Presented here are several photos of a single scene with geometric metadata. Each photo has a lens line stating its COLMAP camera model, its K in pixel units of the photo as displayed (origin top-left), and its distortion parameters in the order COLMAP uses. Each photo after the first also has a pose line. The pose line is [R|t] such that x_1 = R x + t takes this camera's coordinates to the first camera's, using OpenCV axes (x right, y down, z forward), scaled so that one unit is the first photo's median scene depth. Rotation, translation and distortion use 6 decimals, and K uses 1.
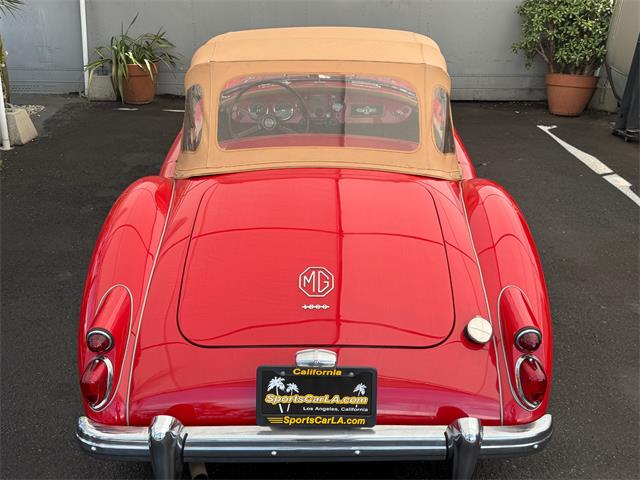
lens RADIAL K [[589.5, 0, 320.0], [0, 589.5, 240.0], [0, 0, 1]] dist [0.022496, -0.008217]
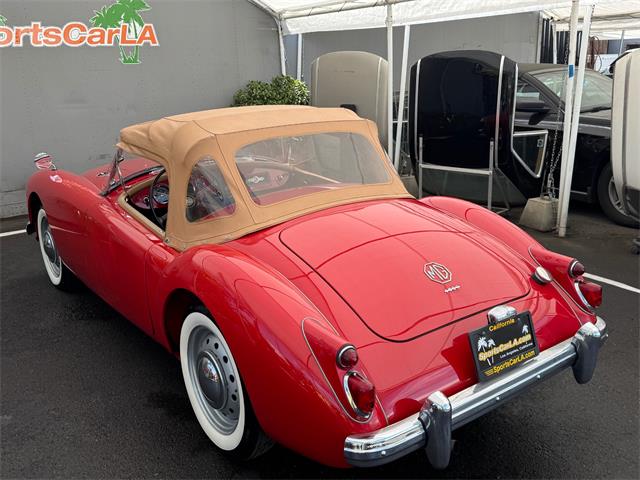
lens RADIAL K [[589.5, 0, 320.0], [0, 589.5, 240.0], [0, 0, 1]] dist [0.022496, -0.008217]
pose [[0.814800, -0.192660, 0.546793, -0.963121], [0.285413, 0.954256, -0.089078, 0.046848], [-0.504619, 0.228642, 0.832516, 0.079103]]
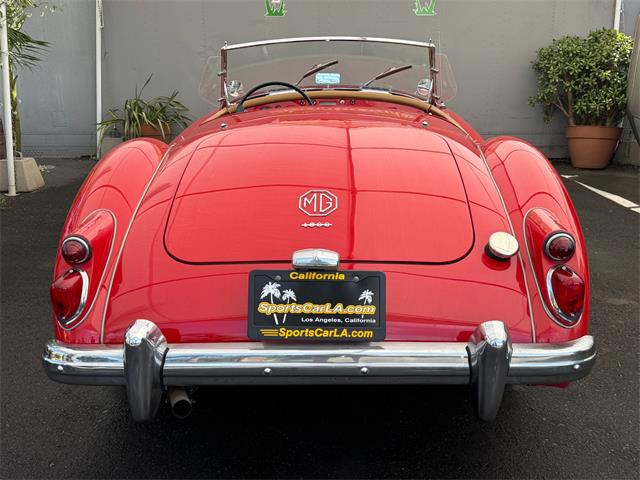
lens RADIAL K [[610.1, 0, 315.1], [0, 610.1, 238.5], [0, 0, 1]] dist [0.082927, -0.132848]
pose [[0.999343, -0.008372, -0.035263, 0.023993], [0.002467, 0.986412, -0.164270, 0.306921], [0.036159, 0.164075, 0.985785, 0.088353]]
